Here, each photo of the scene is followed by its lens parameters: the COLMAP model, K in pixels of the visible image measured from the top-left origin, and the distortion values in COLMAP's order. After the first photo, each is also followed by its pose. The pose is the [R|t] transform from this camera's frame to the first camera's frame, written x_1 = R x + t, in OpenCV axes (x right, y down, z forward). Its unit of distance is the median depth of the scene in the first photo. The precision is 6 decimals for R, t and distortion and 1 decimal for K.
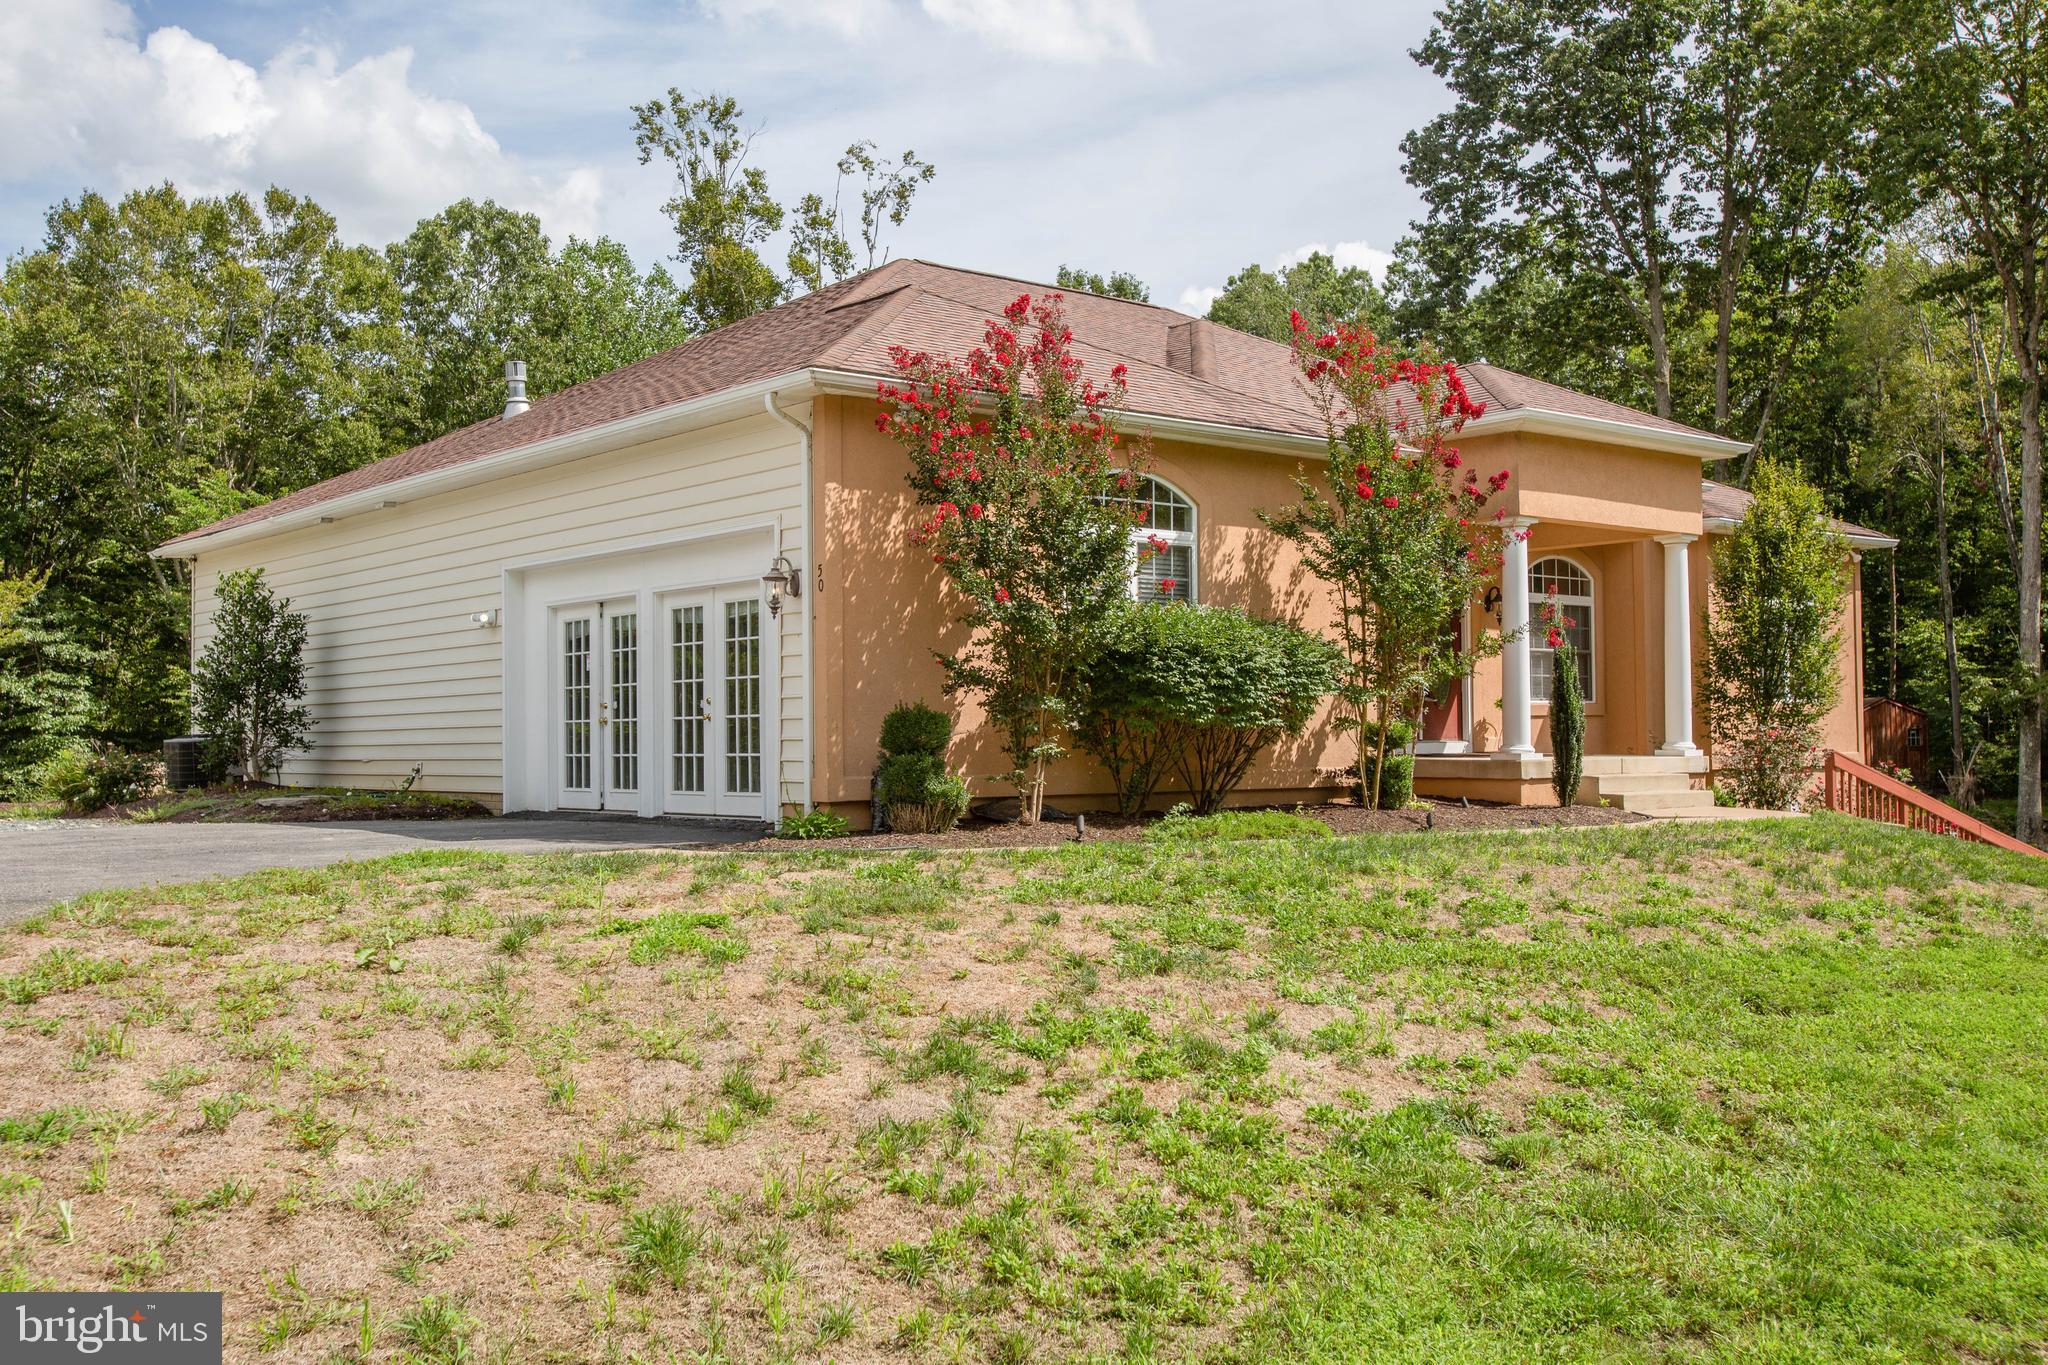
lens RADIAL K [[1965.5, 0, 996.2], [0, 1965.5, 694.4], [0, 0, 1]] dist [0.001638, 0.015895]
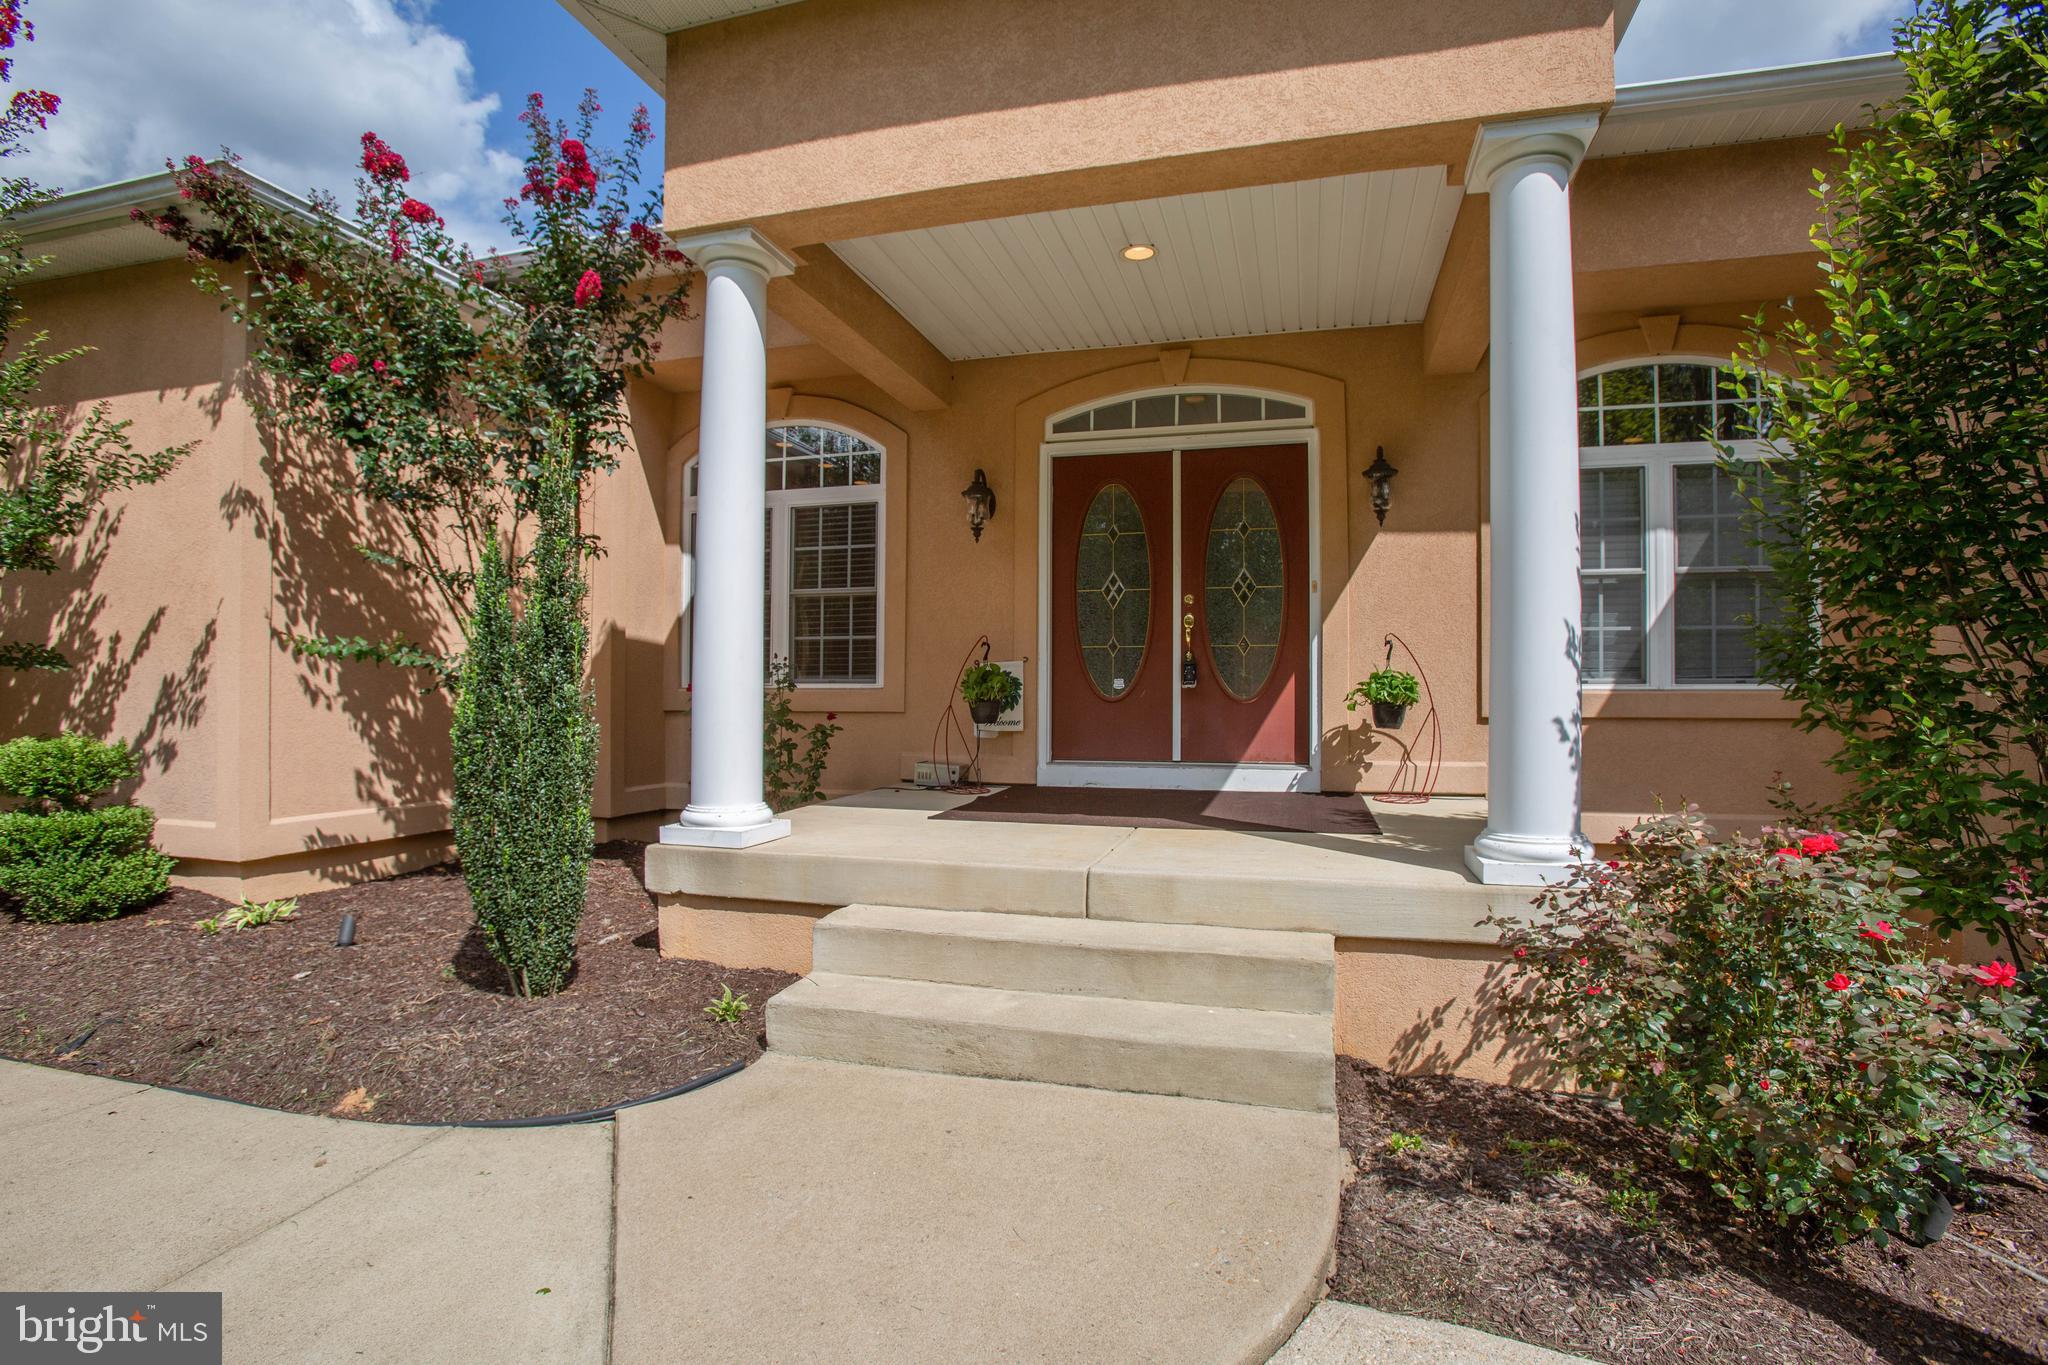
lens RADIAL K [[957.1, 0, 1009.0], [0, 957.1, 688.2], [0, 0, 1]] dist [-0.079088, 0.033180]
pose [[0.579800, 0.000443, -0.814759, 0.399546], [0.011497, 0.999896, 0.008725, 0.000507], [0.814678, -0.014426, 0.579735, 0.823024]]
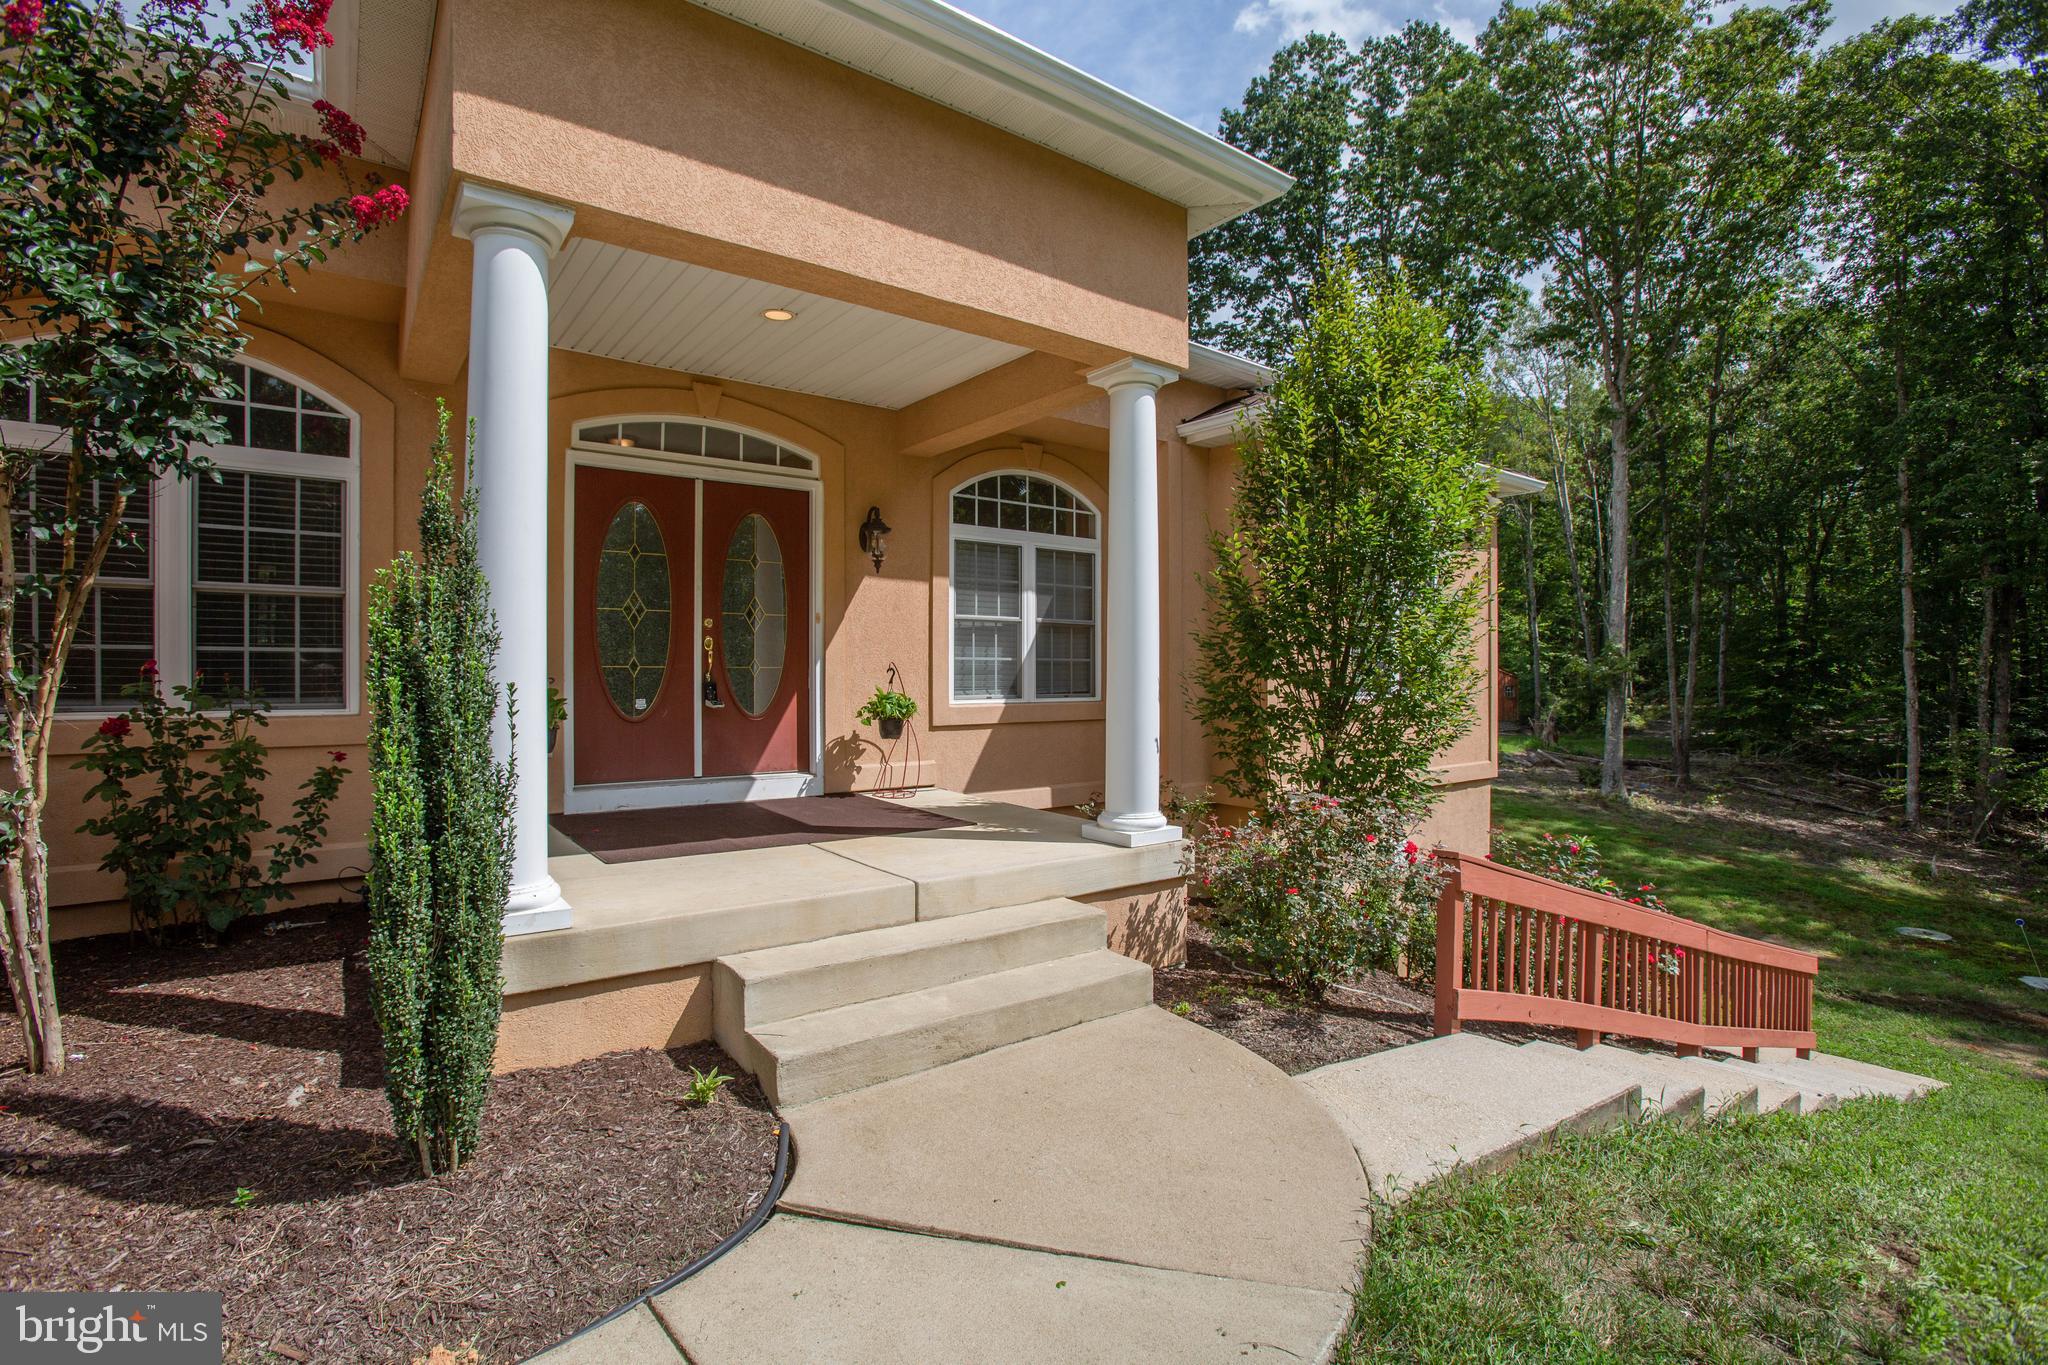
lens RADIAL K [[957.1, 0, 1009.0], [0, 957.1, 688.2], [0, 0, 1]] dist [-0.079088, 0.033180]
pose [[0.999164, 0.008059, -0.040087, 0.315510], [-0.006647, 0.999357, 0.035235, -0.012030], [0.040346, -0.034939, 0.998575, 0.745887]]
